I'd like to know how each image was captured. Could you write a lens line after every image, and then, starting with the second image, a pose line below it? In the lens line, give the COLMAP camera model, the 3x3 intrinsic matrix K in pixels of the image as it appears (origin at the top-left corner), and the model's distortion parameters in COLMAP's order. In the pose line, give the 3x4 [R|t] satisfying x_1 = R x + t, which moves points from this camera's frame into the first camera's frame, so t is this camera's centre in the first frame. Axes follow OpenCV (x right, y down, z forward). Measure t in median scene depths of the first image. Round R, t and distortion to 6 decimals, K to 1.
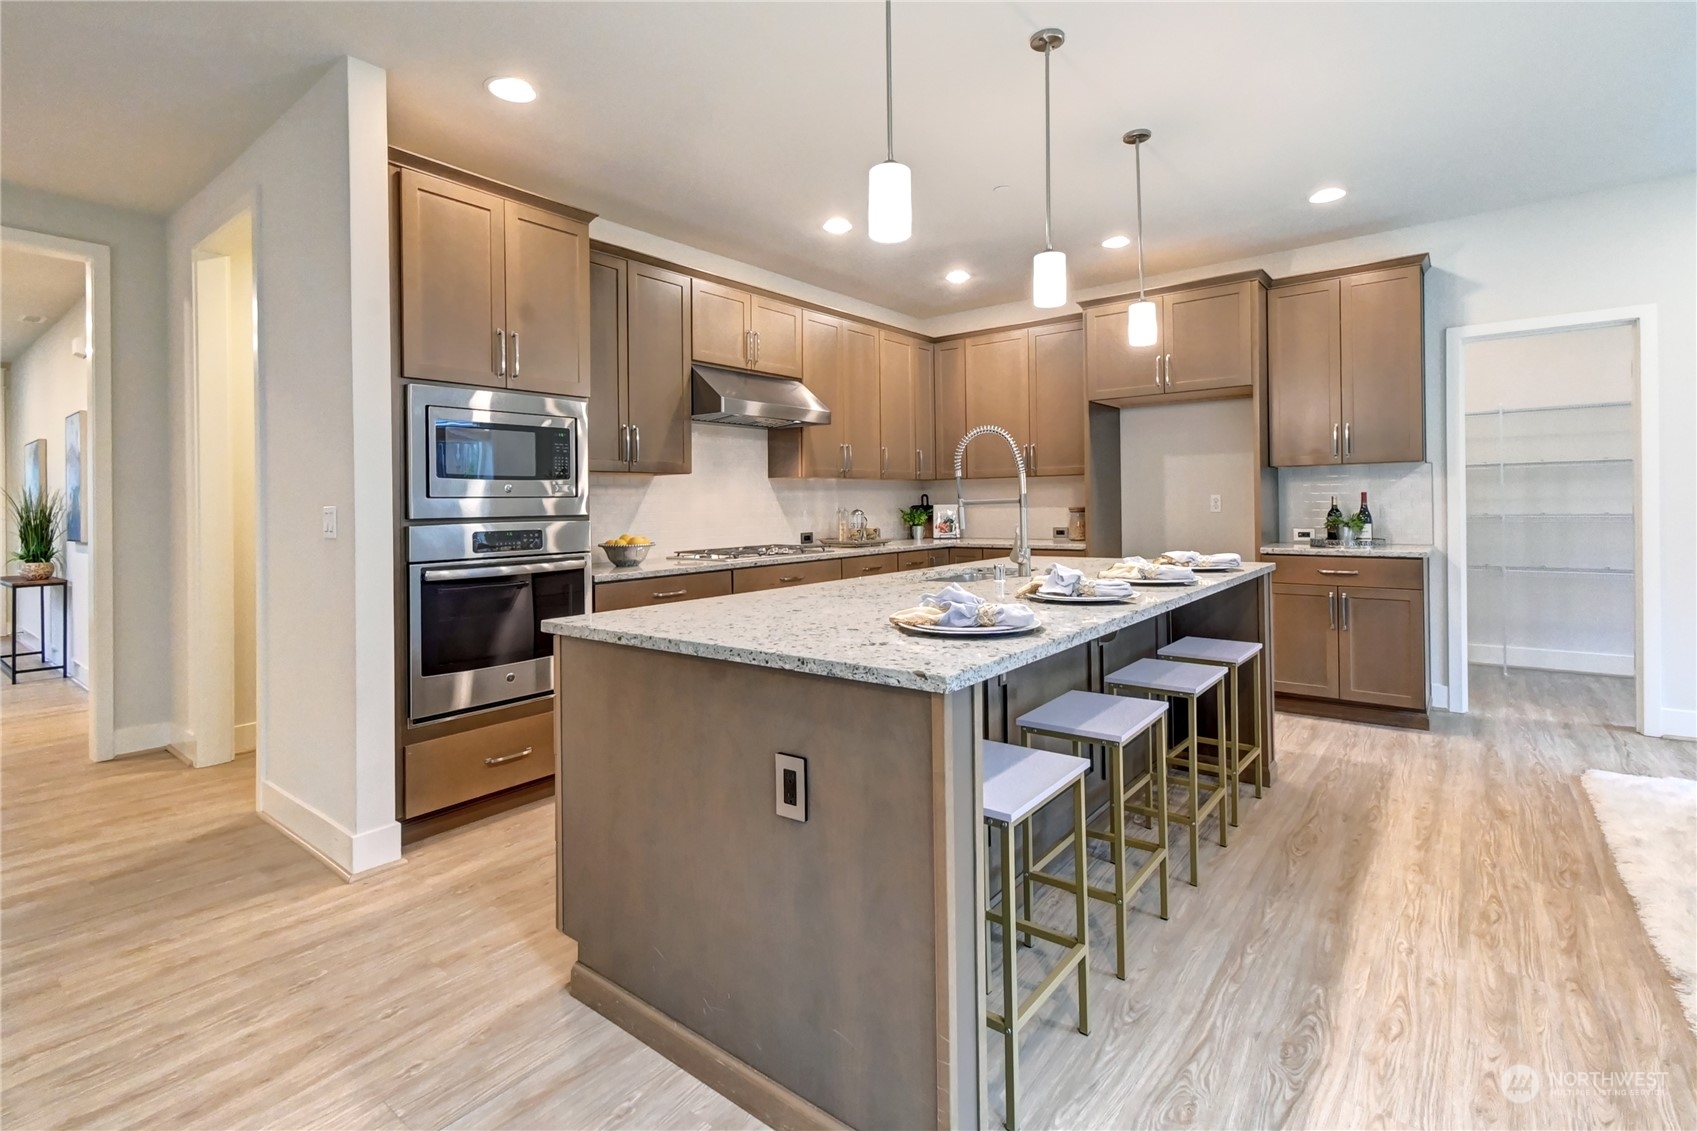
lens RADIAL K [[758.9, 0, 863.9], [0, 758.9, 498.9], [0, 0, 1]] dist [0.001699, -0.000366]
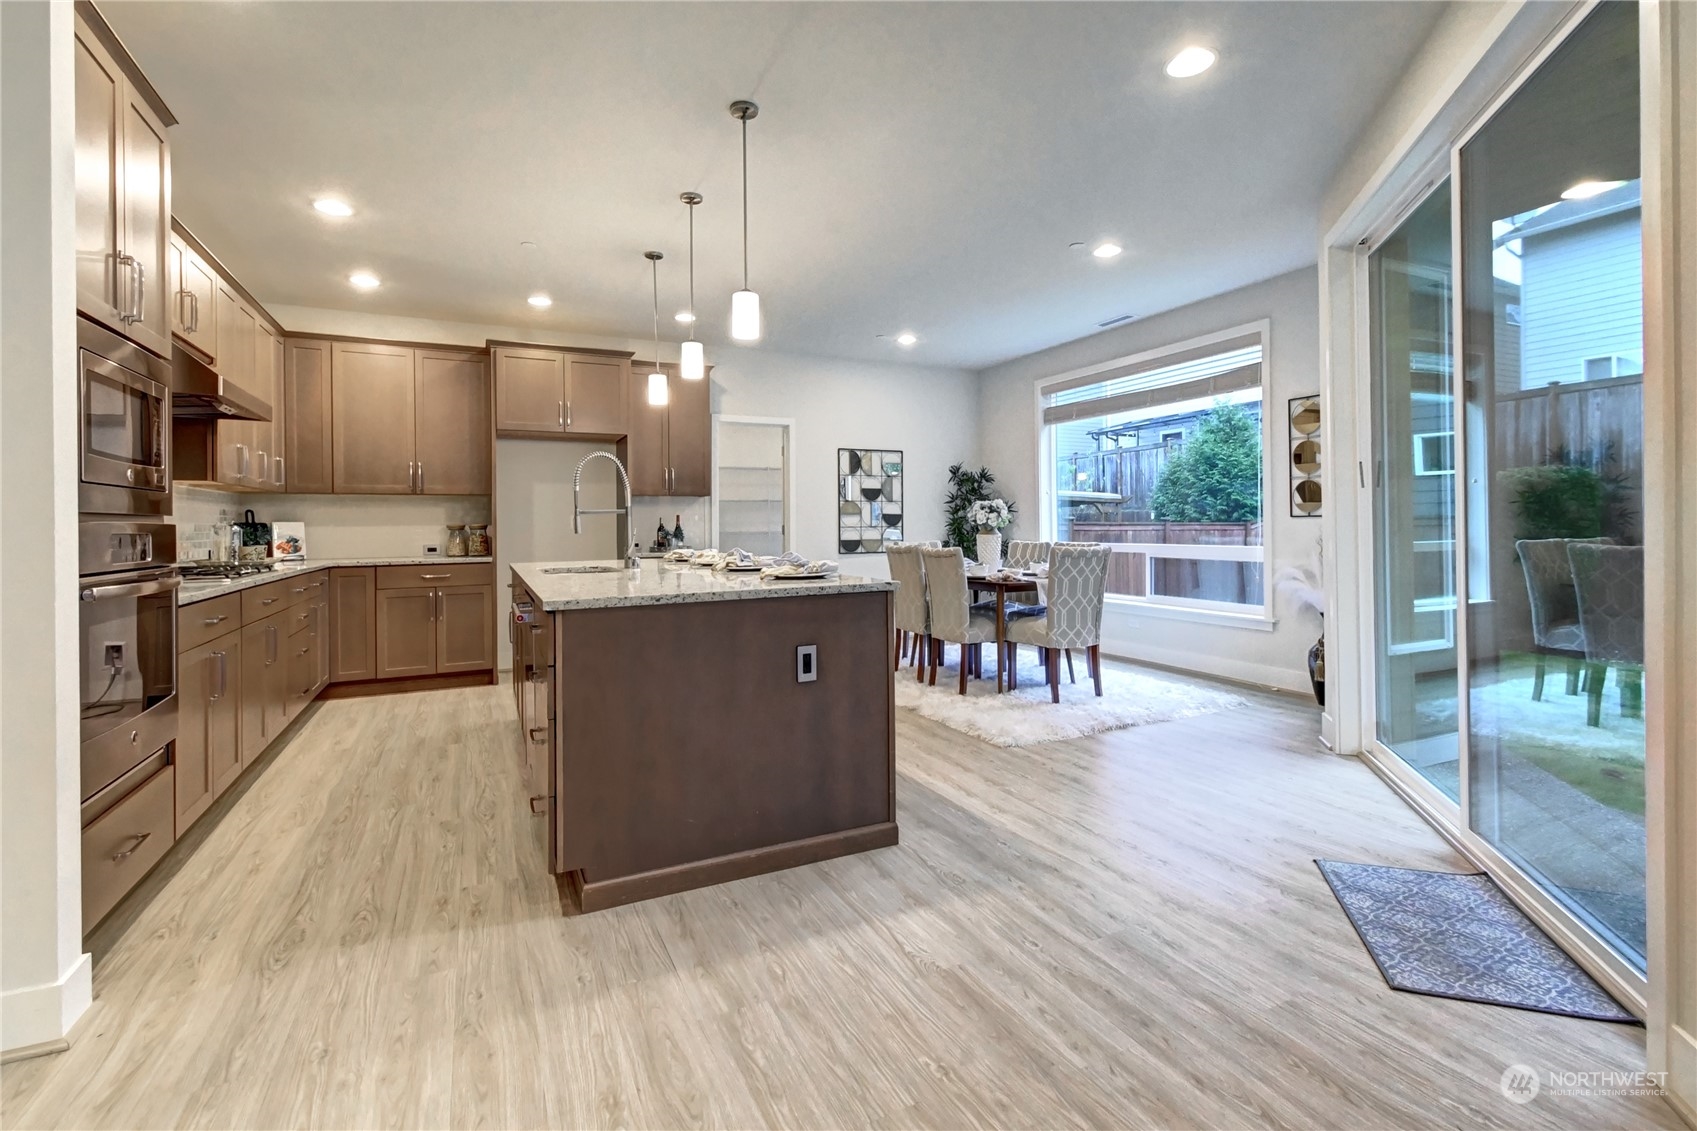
lens RADIAL K [[758.9, 0, 844.2], [0, 758.9, 524.2], [0, 0, 1]] dist [0.001699, -0.000366]
pose [[0.443996, 0.013288, 0.895930, -1.313992], [-0.003353, 0.999908, -0.013168, 0.065256], [-0.896022, 0.002842, 0.444000, 0.116158]]
